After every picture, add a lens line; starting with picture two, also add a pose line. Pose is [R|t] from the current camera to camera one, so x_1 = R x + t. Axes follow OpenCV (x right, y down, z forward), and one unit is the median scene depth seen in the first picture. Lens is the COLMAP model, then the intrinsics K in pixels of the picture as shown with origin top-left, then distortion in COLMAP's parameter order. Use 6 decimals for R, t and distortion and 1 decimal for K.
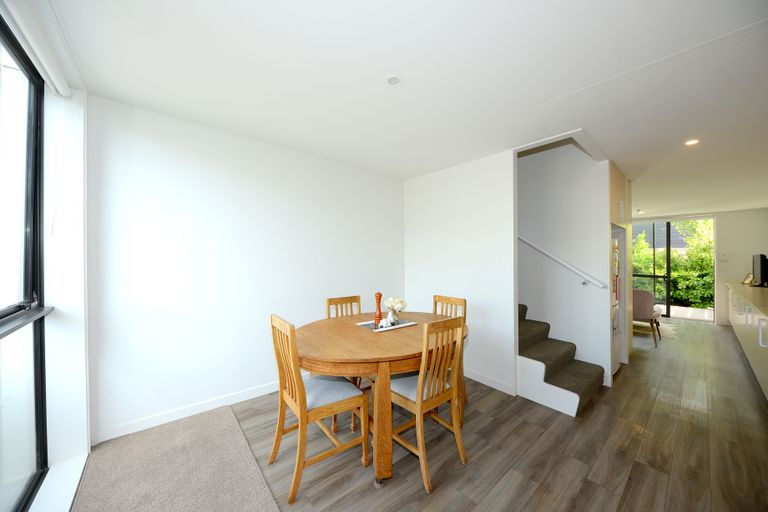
lens RADIAL K [[266.6, 0, 388.3], [0, 266.6, 250.4], [0, 0, 1]] dist [-0.001030, -0.000620]
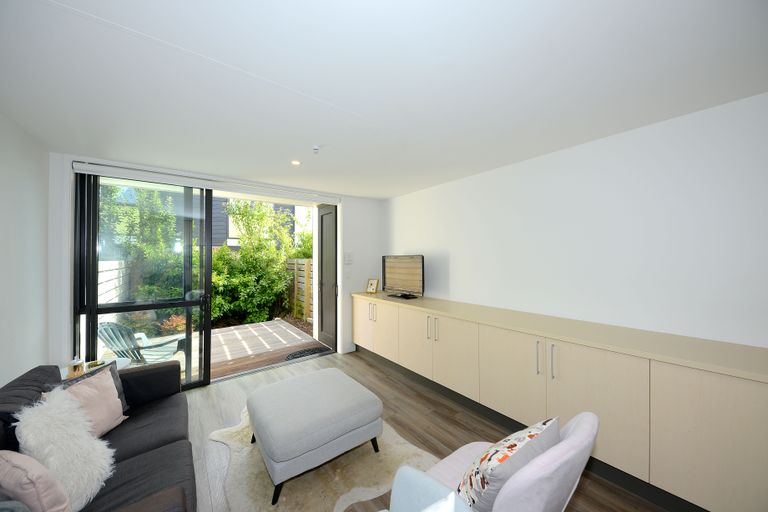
lens RADIAL K [[266.6, 0, 384.7], [0, 266.6, 254.7], [0, 0, 1]] dist [-0.001030, -0.000620]
pose [[0.046834, -0.008811, 0.998864, 0.346434], [-0.010211, 0.999905, 0.009299, 0.004397], [-0.998851, -0.010635, 0.046739, 0.552393]]
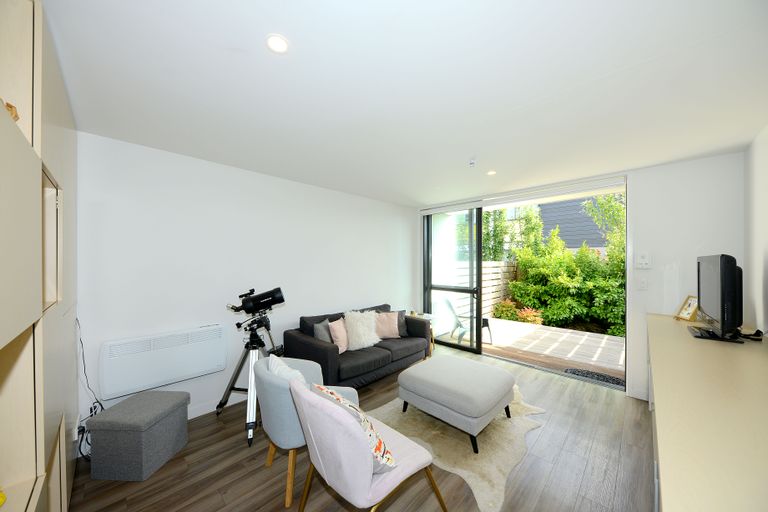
lens RADIAL K [[266.6, 0, 379.3], [0, 266.6, 260.4], [0, 0, 1]] dist [-0.001030, -0.000620]
pose [[0.996152, -0.017471, 0.085879, 0.470984], [0.015898, 0.999694, 0.018971, 0.004220], [-0.086184, -0.017532, 0.996125, 0.353160]]
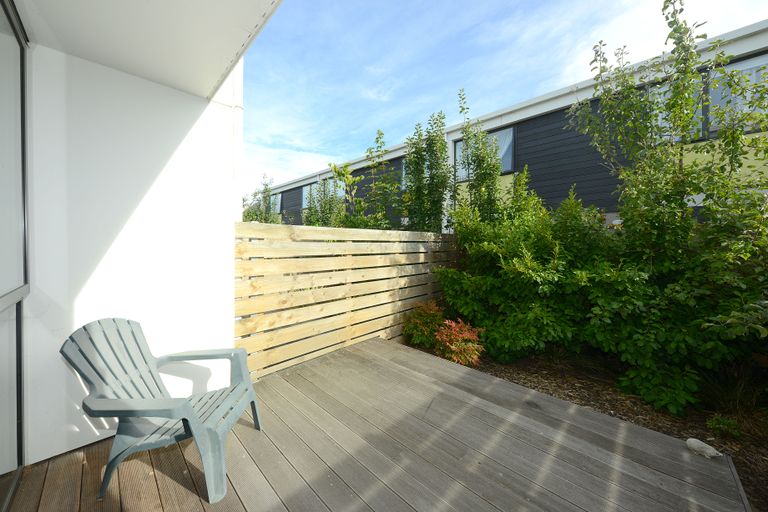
lens RADIAL K [[266.6, 0, 378.6], [0, 266.6, 247.6], [0, 0, 1]] dist [-0.001030, -0.000620]
pose [[0.996325, -0.017816, 0.083780, 0.827839], [0.014921, 0.999274, 0.035046, 0.042197], [-0.084344, -0.033667, 0.995868, 0.720946]]
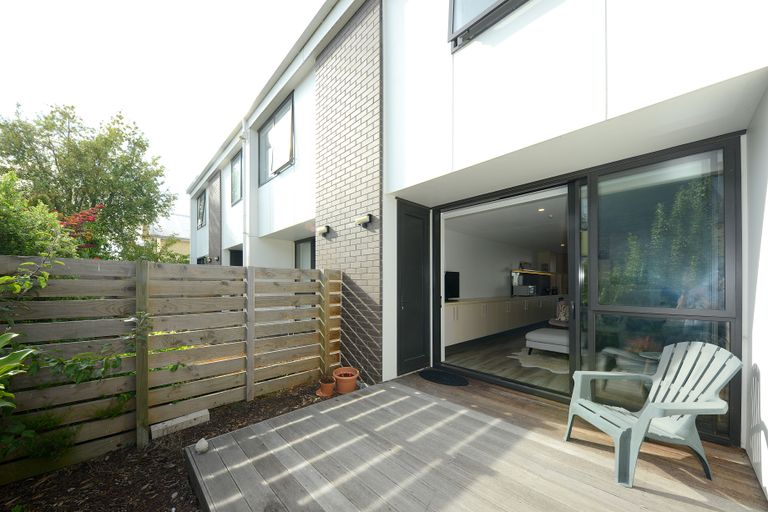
lens RADIAL K [[266.6, 0, 365.8], [0, 266.6, 281.6], [0, 0, 1]] dist [-0.001030, -0.000620]
pose [[-0.999617, -0.021841, 0.017014, 0.928941], [-0.022187, 0.999546, -0.020402, 0.054660], [-0.016560, -0.020772, -0.999647, 1.122601]]
